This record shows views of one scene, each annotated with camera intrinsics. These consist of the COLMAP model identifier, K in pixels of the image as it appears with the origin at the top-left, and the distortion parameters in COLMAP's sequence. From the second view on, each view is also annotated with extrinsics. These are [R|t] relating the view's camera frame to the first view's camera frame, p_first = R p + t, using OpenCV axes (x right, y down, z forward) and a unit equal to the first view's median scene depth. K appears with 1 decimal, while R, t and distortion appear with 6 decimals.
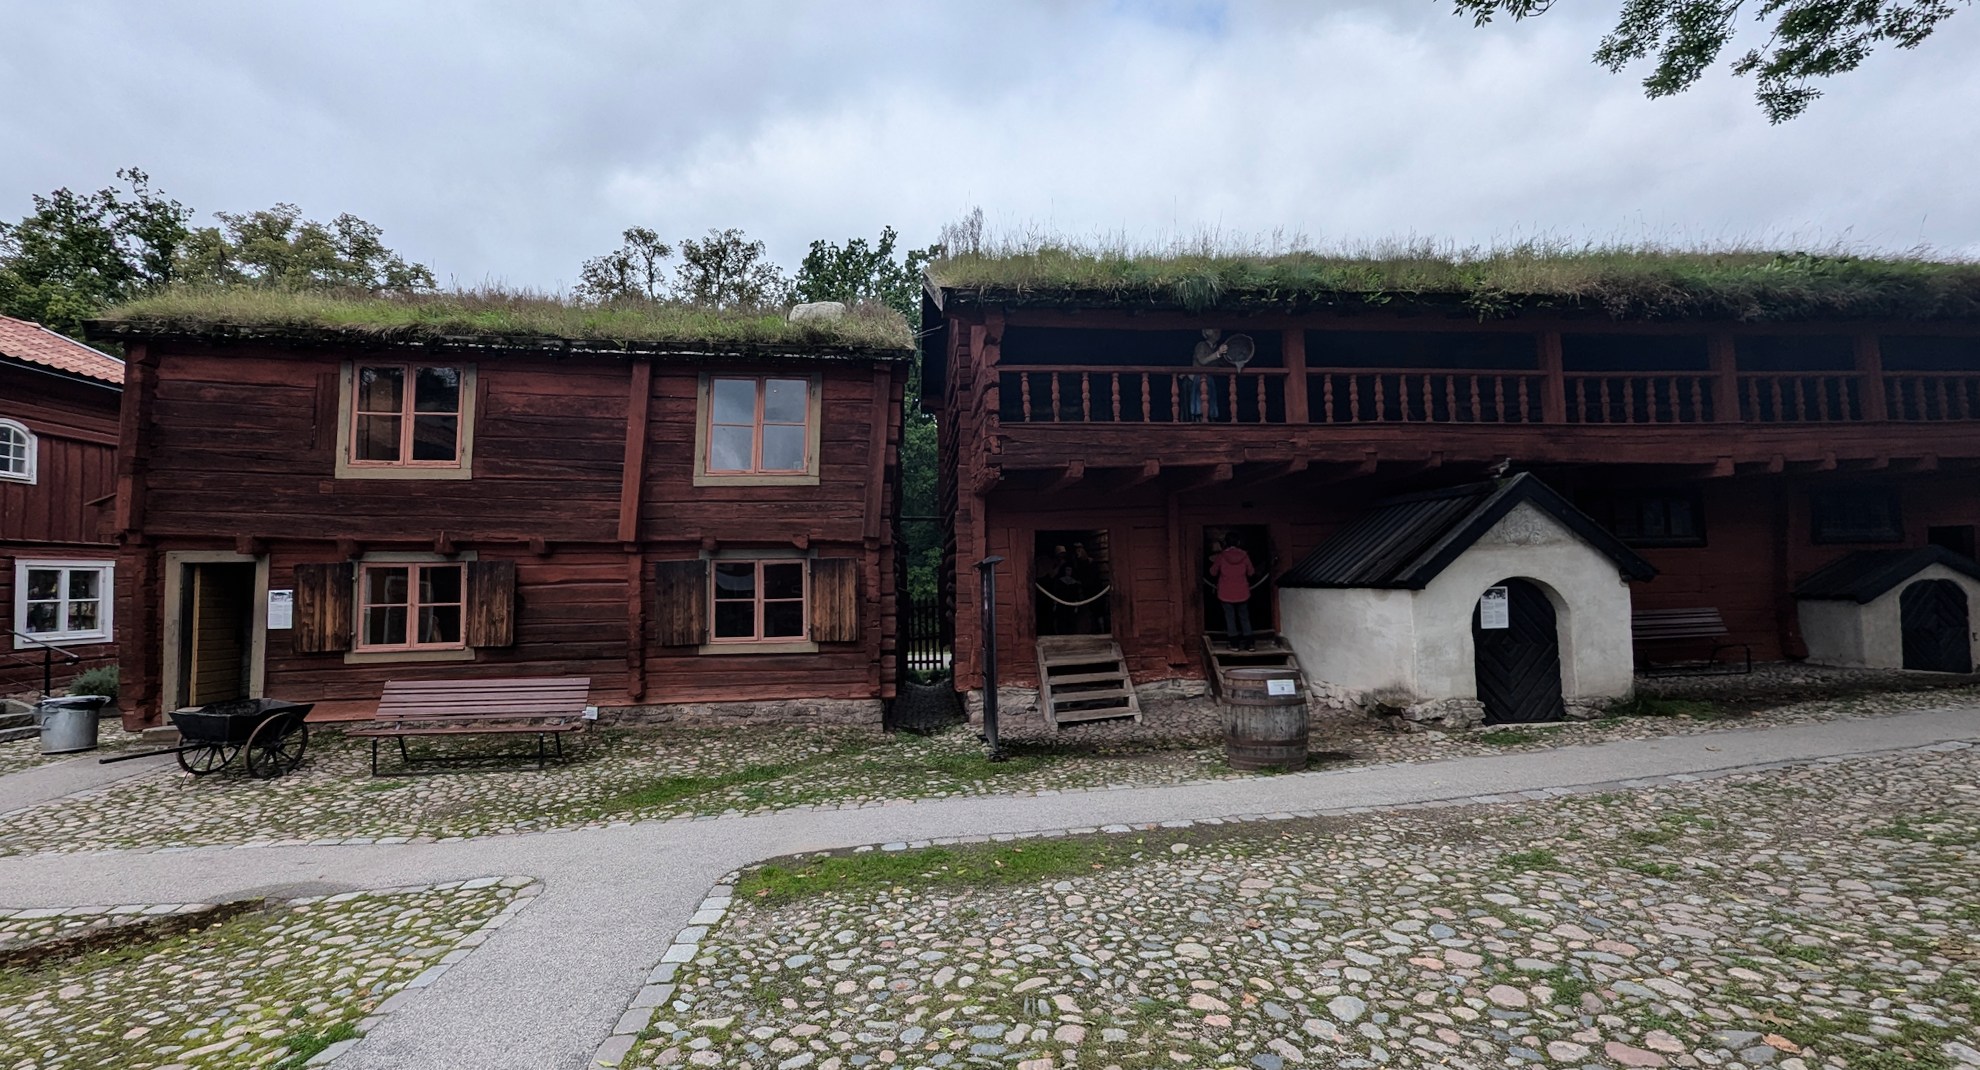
lens RADIAL K [[808.3, 0, 990.0], [0, 808.3, 535.0], [0, 0, 1]] dist [0.001508, 0.000078]
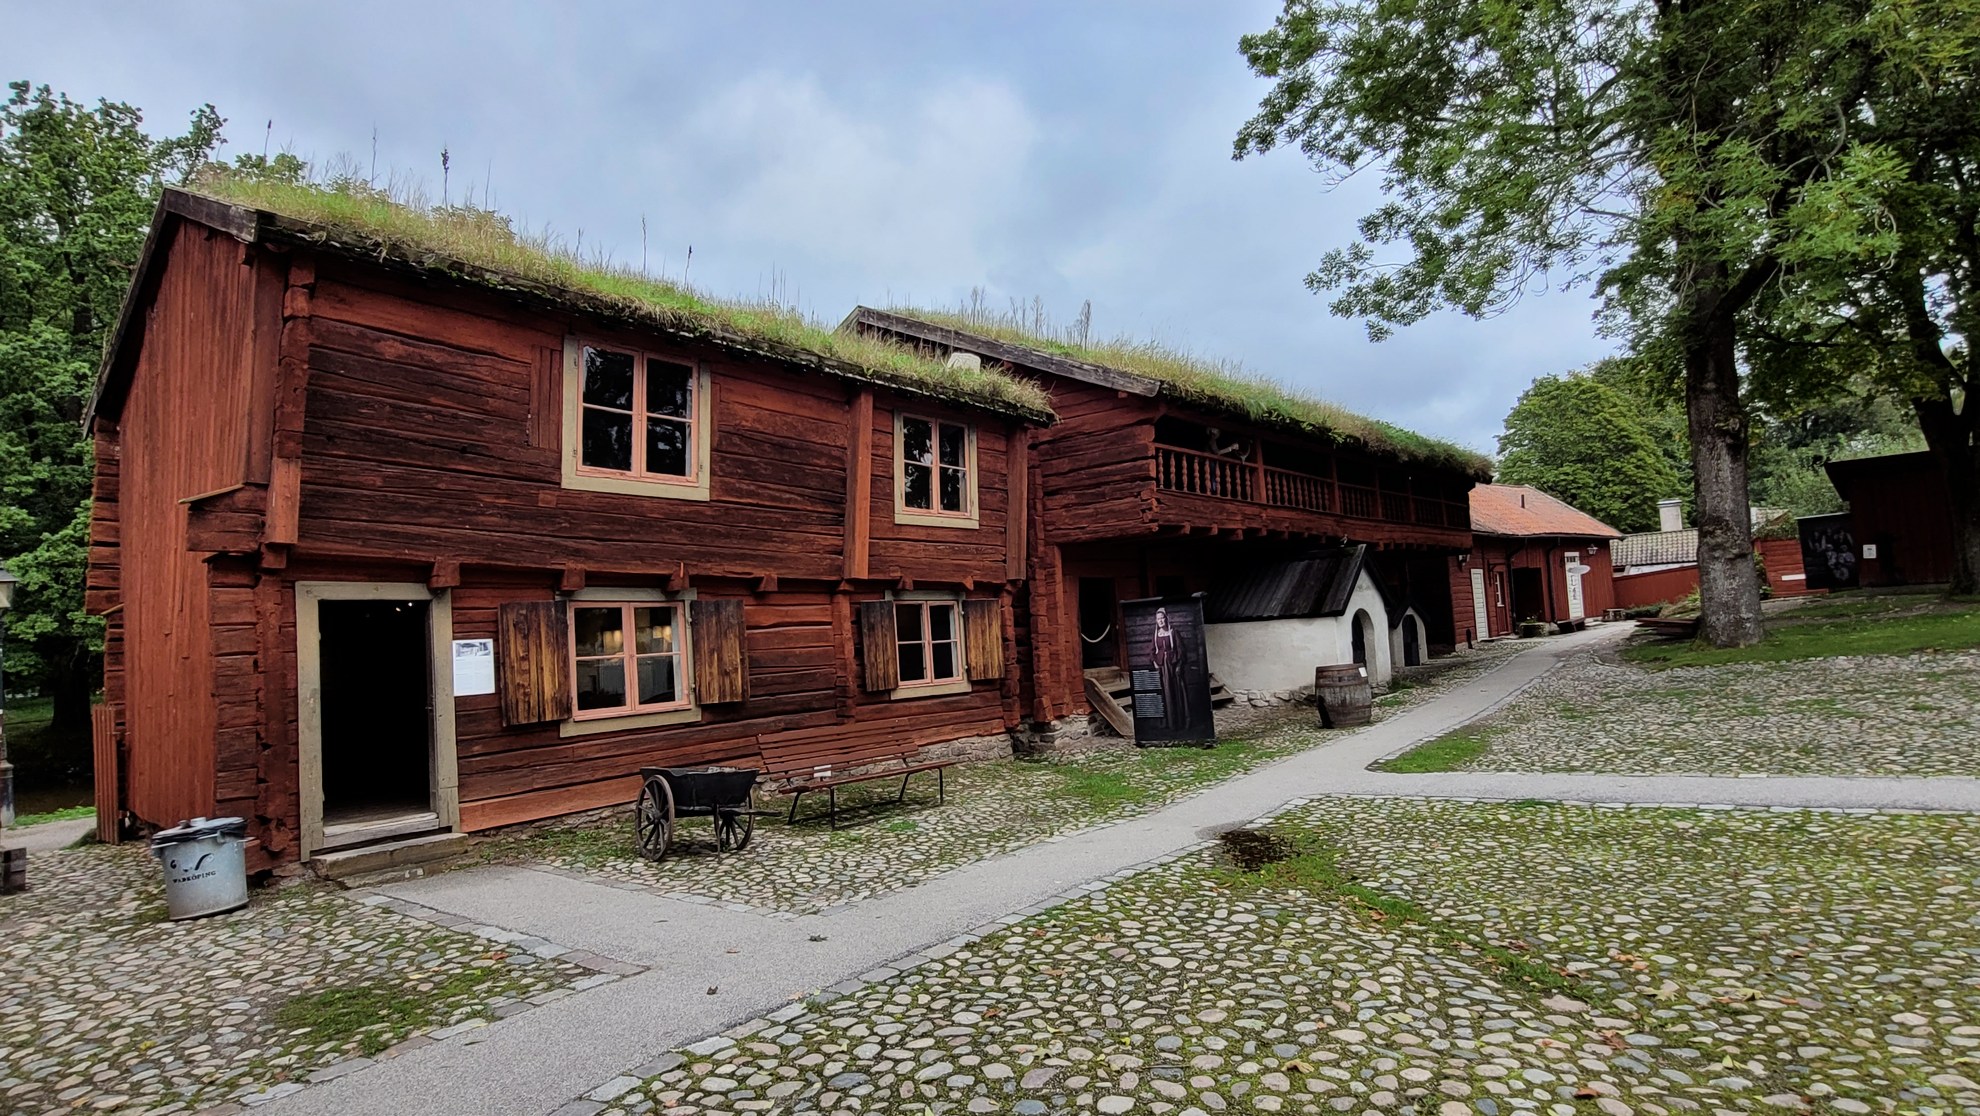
lens RADIAL K [[1098.5, 0, 990.0], [0, 1098.5, 558.0], [0, 0, 1]] dist [-0.003300, 0.000190]
pose [[0.693511, 0.031276, 0.719767, -1.243075], [0.008375, 0.998640, -0.051463, 0.049491], [-0.720397, 0.041718, 0.692306, 0.012397]]
